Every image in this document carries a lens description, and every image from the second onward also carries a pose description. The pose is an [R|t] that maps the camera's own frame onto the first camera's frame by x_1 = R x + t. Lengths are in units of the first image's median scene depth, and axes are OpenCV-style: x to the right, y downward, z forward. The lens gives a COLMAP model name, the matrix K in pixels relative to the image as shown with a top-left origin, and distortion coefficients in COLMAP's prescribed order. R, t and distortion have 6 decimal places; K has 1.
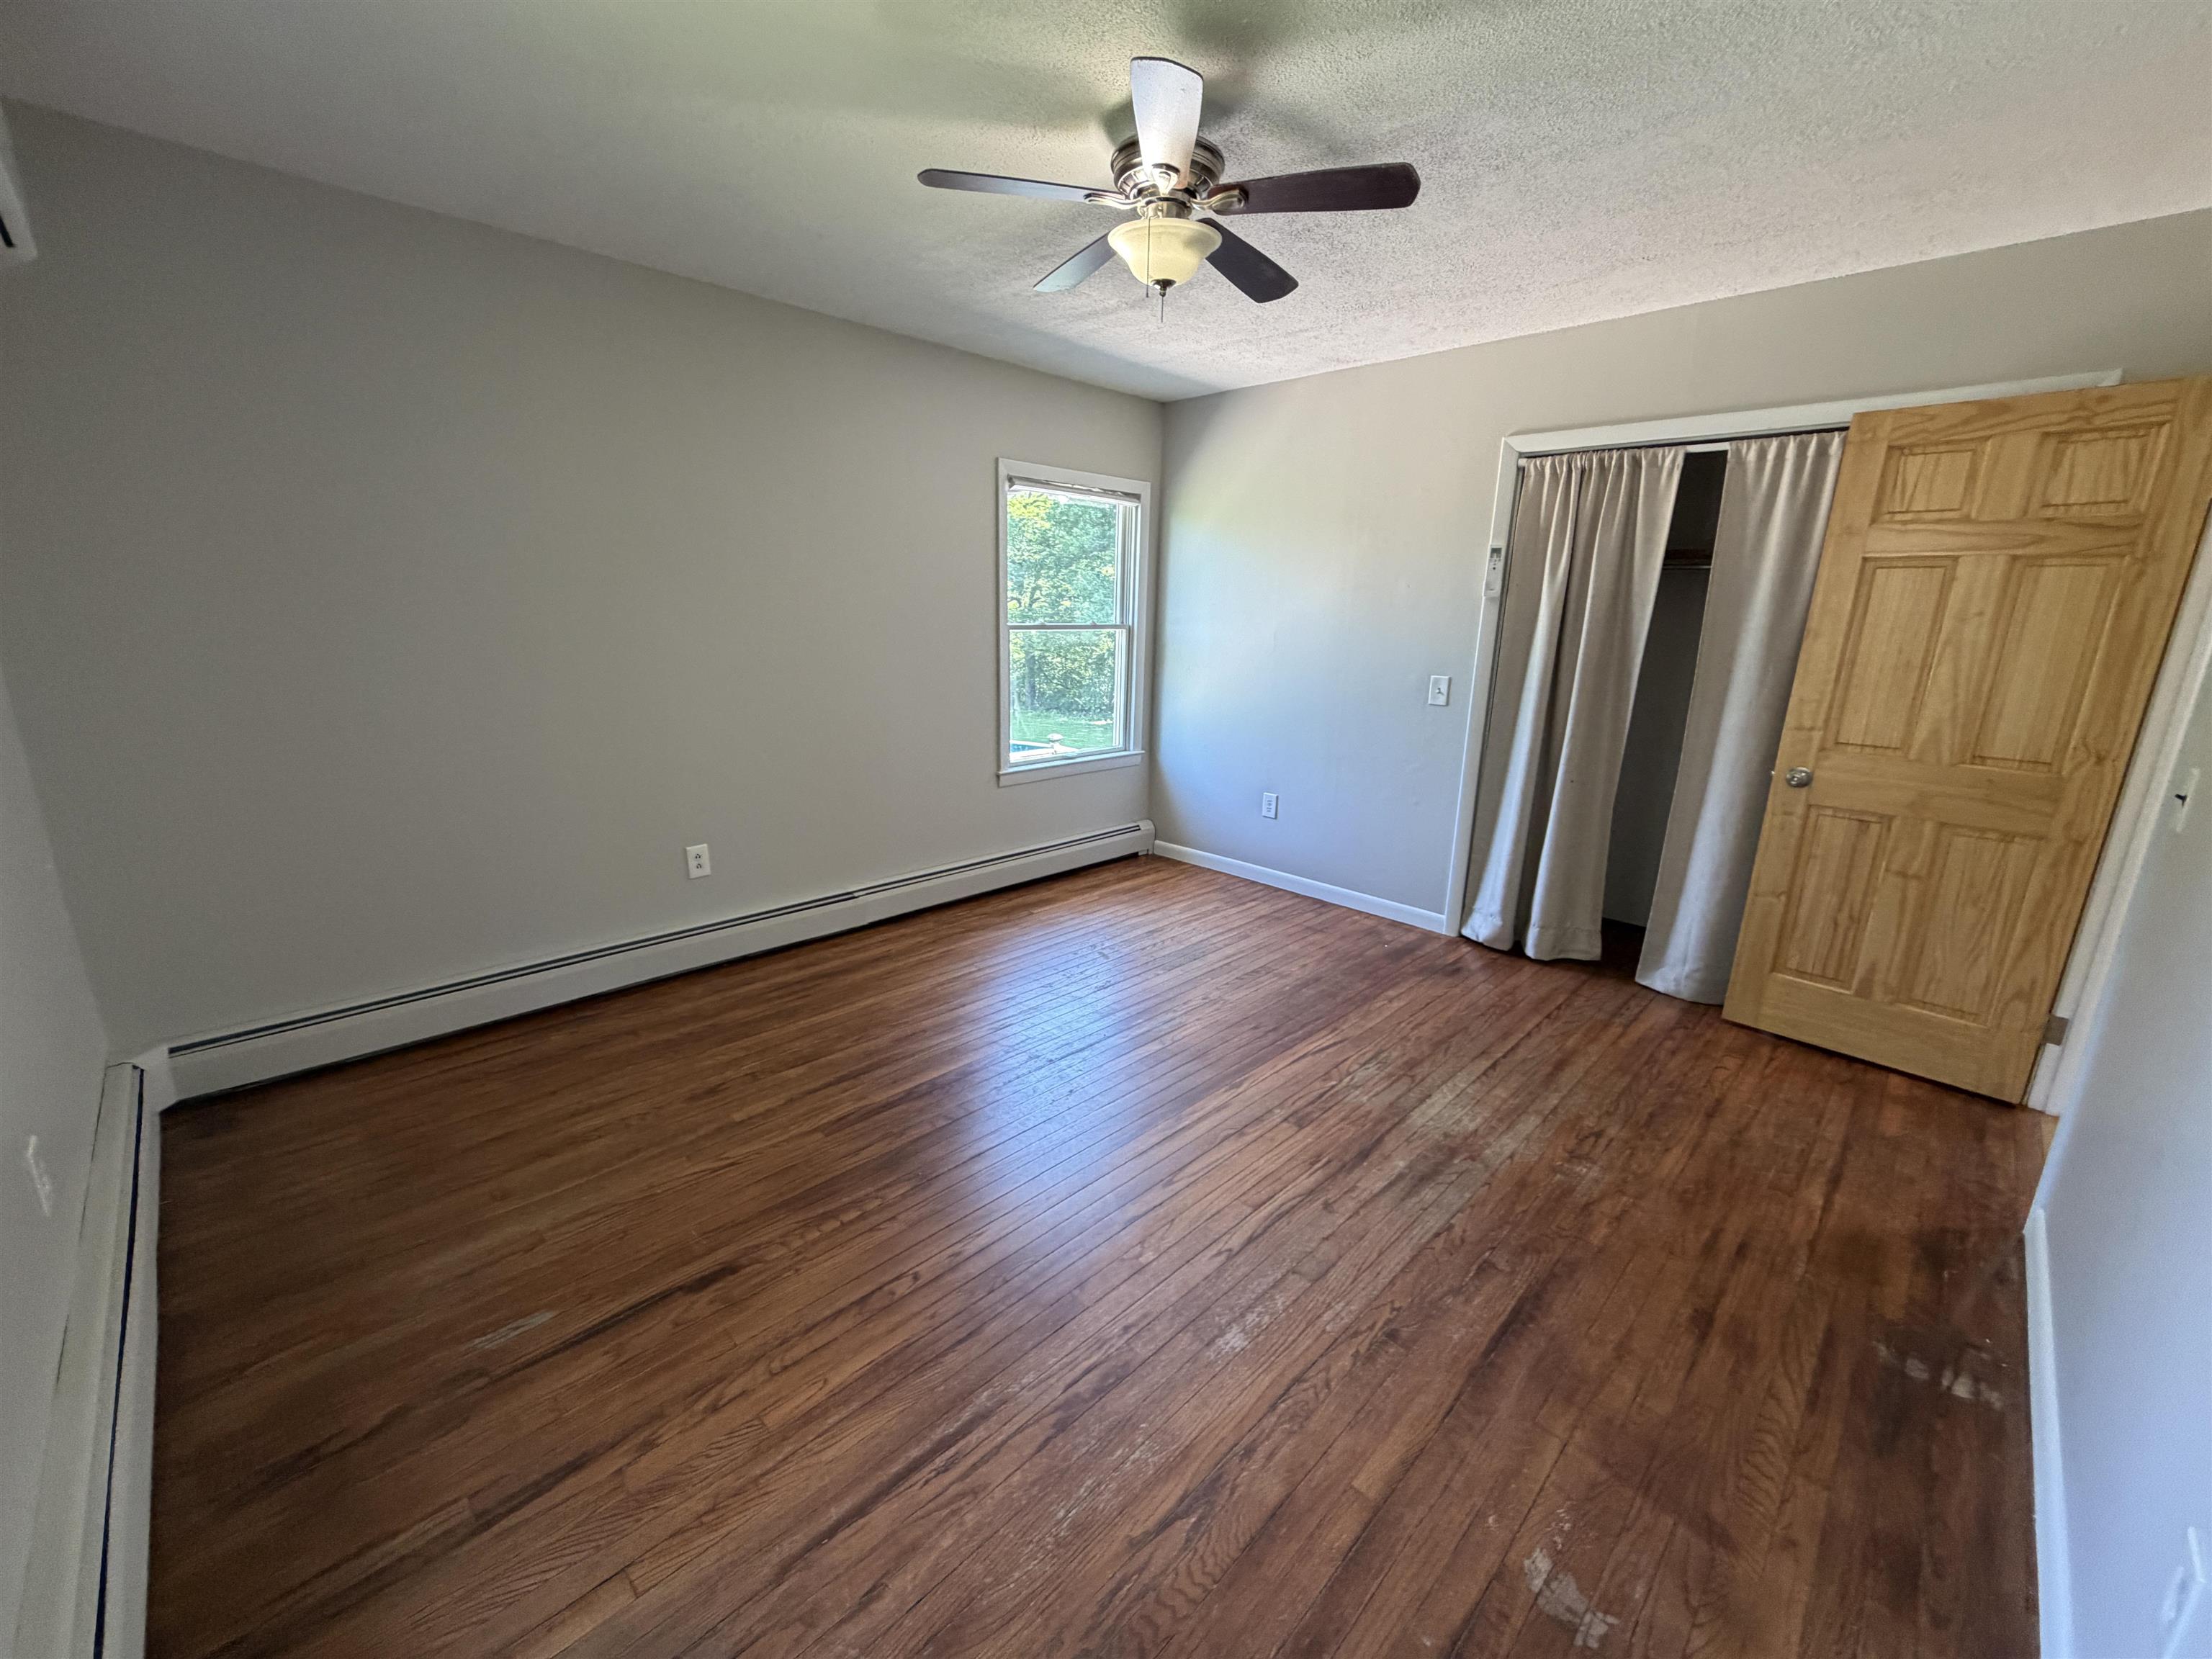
lens RADIAL K [[880.6, 0, 1100.3], [0, 880.6, 829.9], [0, 0, 1]] dist [-0.000151, -0.000067]
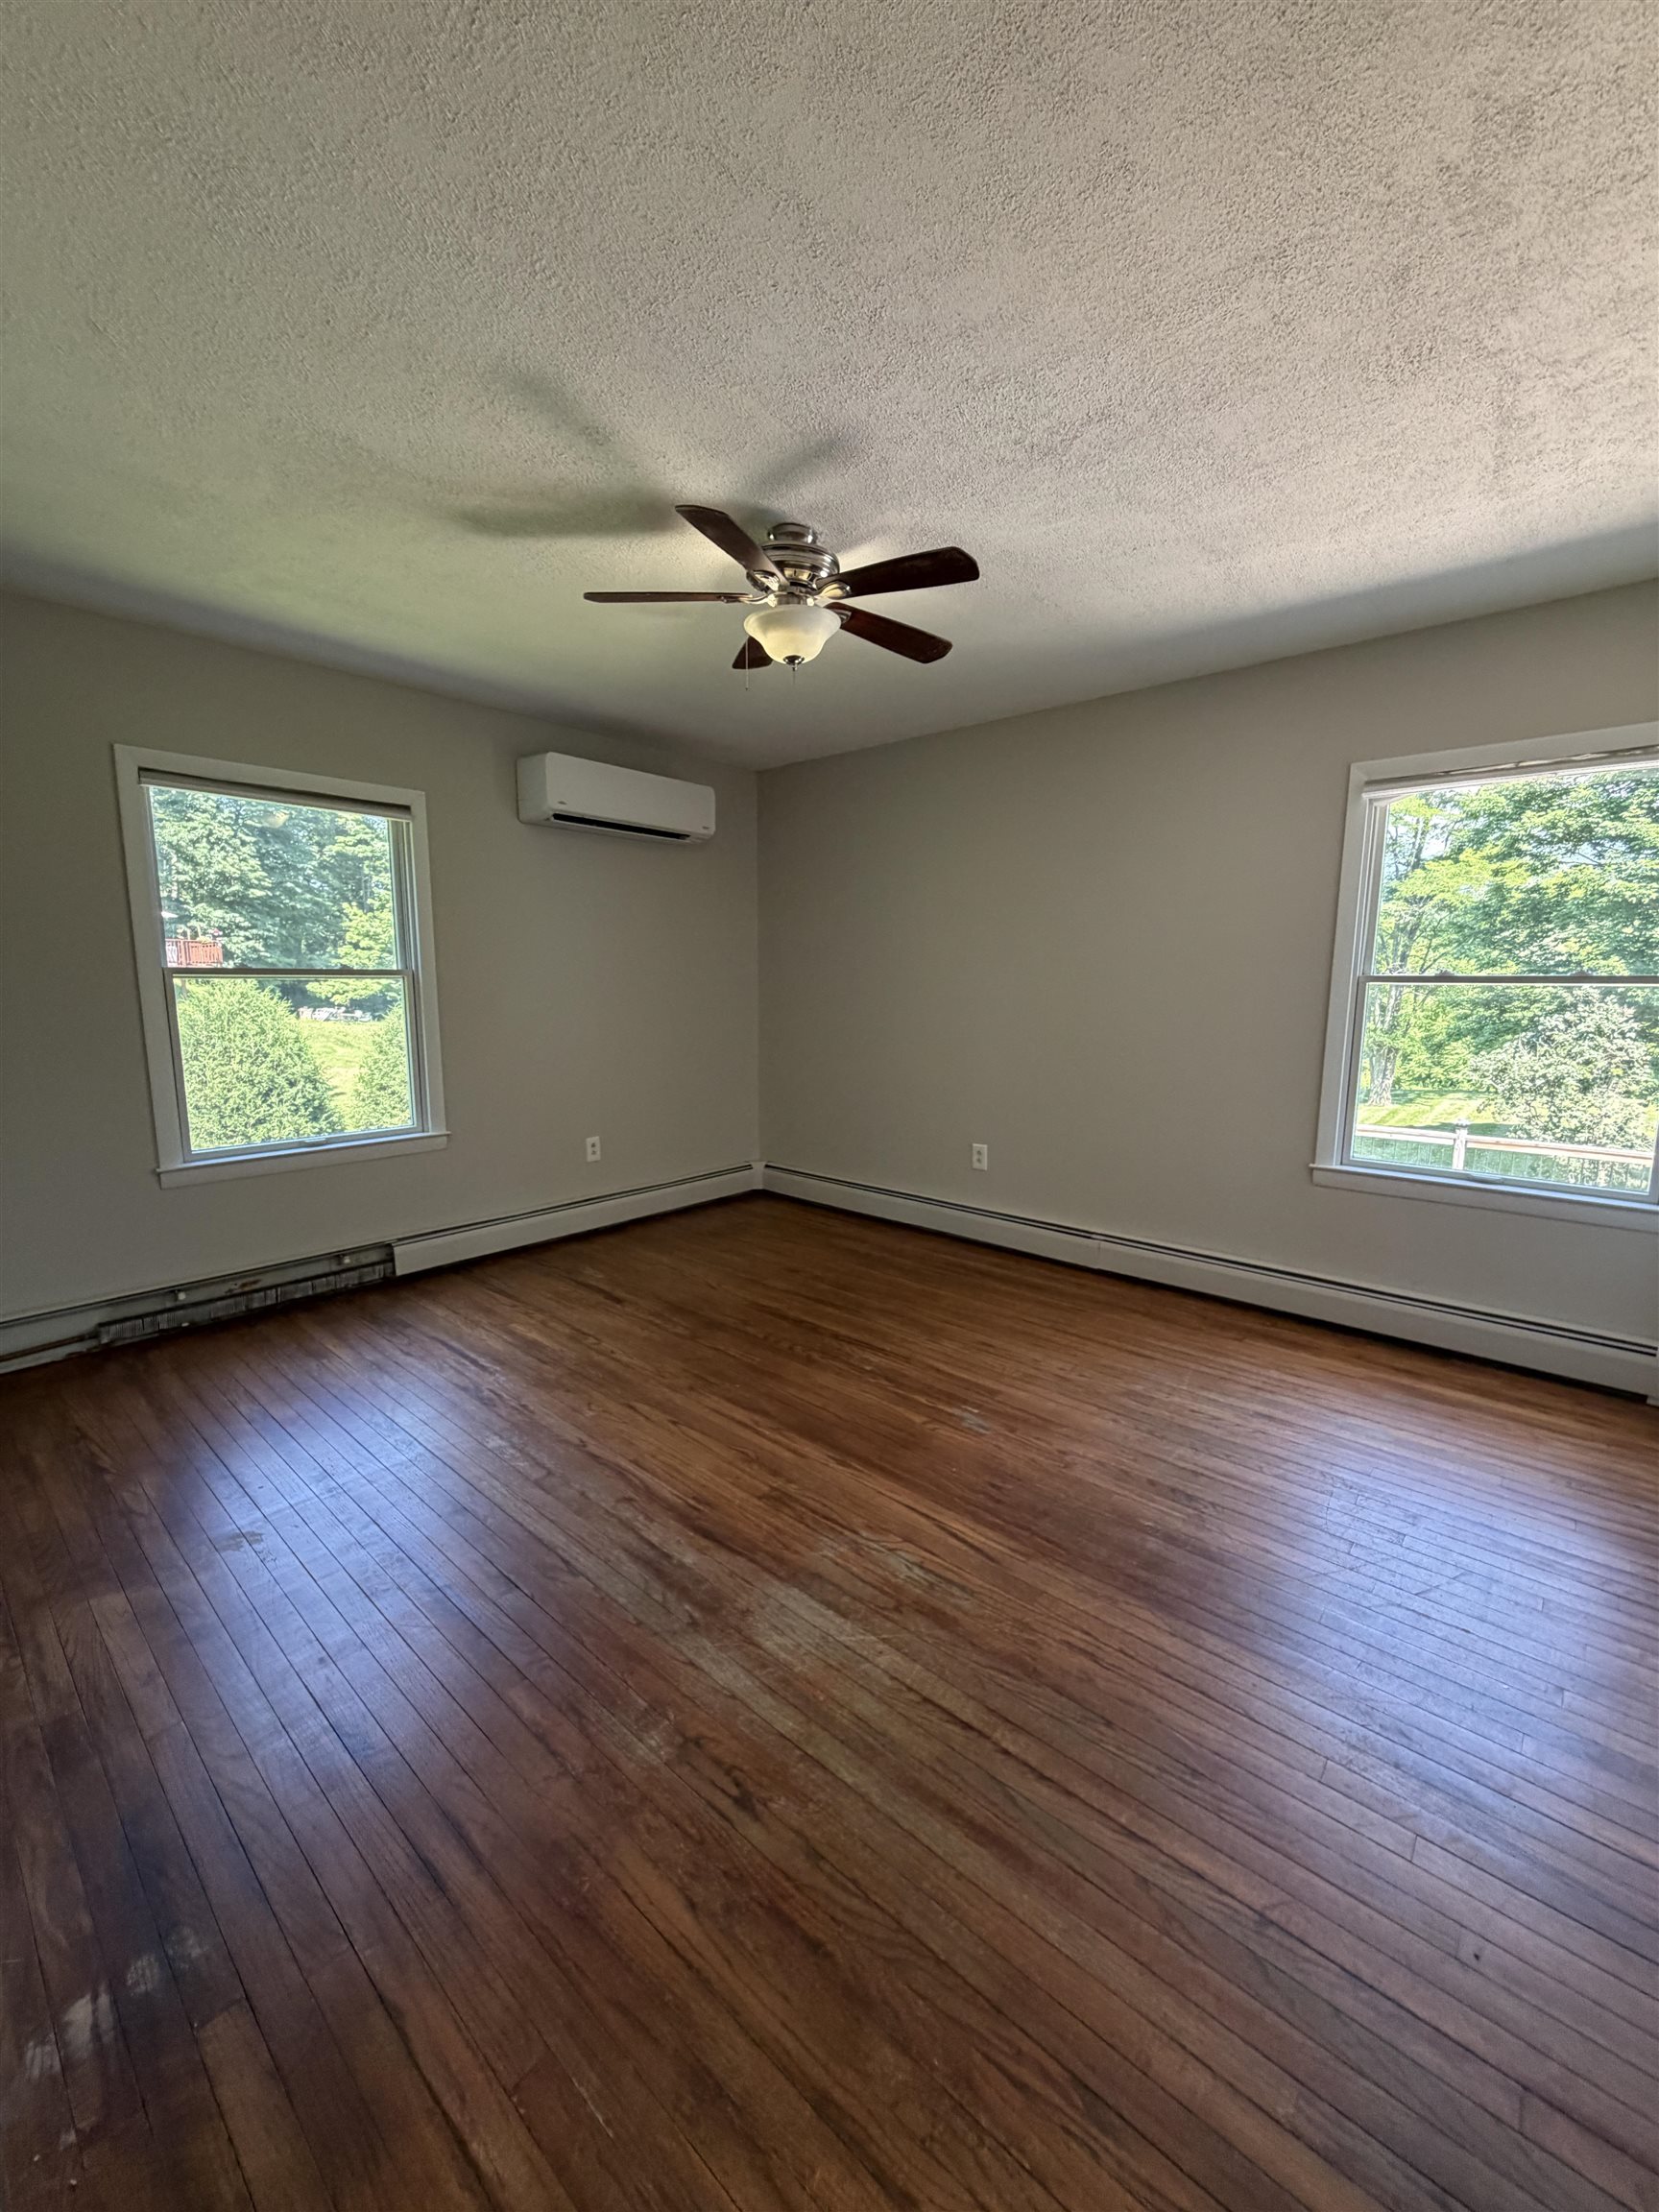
lens RADIAL K [[880.6, 0, 831.2], [0, 880.6, 1113.4], [0, 0, 1]] dist [-0.000151, -0.000067]
pose [[0.060049, 0.133040, -0.989290, 0.976002], [-0.249912, 0.961518, 0.114136, -0.144938], [0.966405, 0.240381, 0.090987, 0.817421]]
